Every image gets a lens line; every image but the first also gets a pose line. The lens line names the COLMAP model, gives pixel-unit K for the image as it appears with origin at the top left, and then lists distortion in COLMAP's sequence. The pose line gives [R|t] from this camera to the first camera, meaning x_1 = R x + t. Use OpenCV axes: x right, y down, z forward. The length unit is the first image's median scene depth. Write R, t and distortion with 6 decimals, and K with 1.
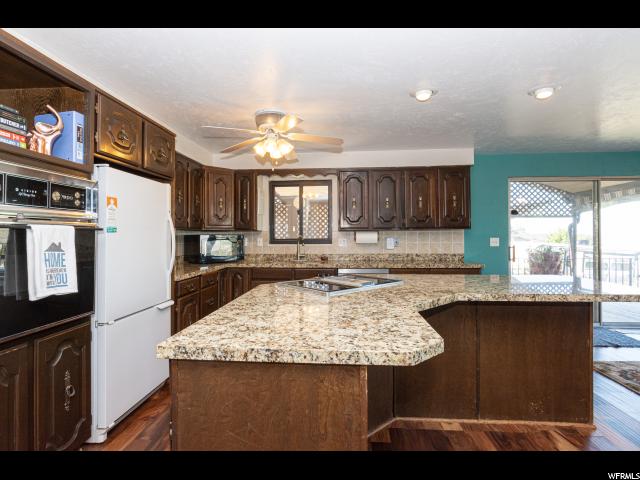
lens RADIAL K [[329.8, 0, 317.0], [0, 329.8, 237.7], [0, 0, 1]] dist [0.016705, 0.000117]
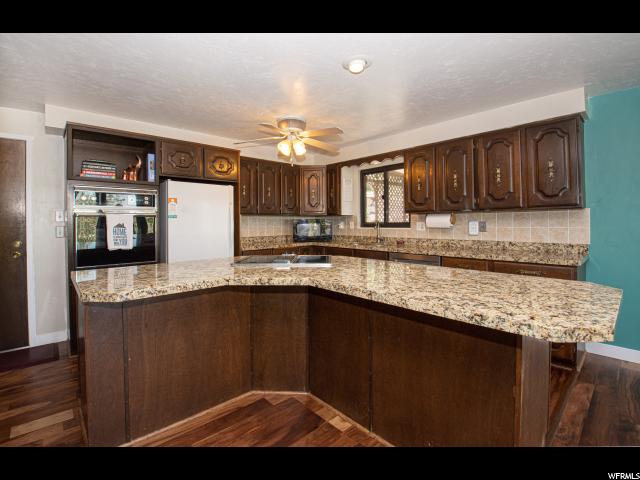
lens RADIAL K [[296.8, 0, 298.6], [0, 296.8, 223.9], [0, 0, 1]] dist [0.002466, -0.001003]
pose [[0.717610, 0.004155, -0.696433, 0.437402], [0.000322, 0.999980, 0.006299, 0.002397], [0.696445, -0.004744, 0.717595, 0.159161]]
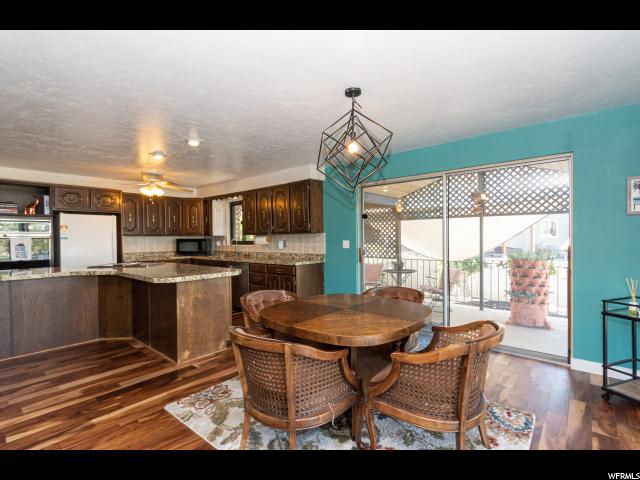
lens RADIAL K [[319.4, 0, 321.3], [0, 319.4, 241.9], [0, 0, 1]] dist [-0.002906, 0.001818]
pose [[0.804829, 0.003293, -0.593498, 1.113060], [0.003758, 0.999936, 0.010644, -0.006719], [0.593495, -0.010797, 0.804765, 0.096500]]
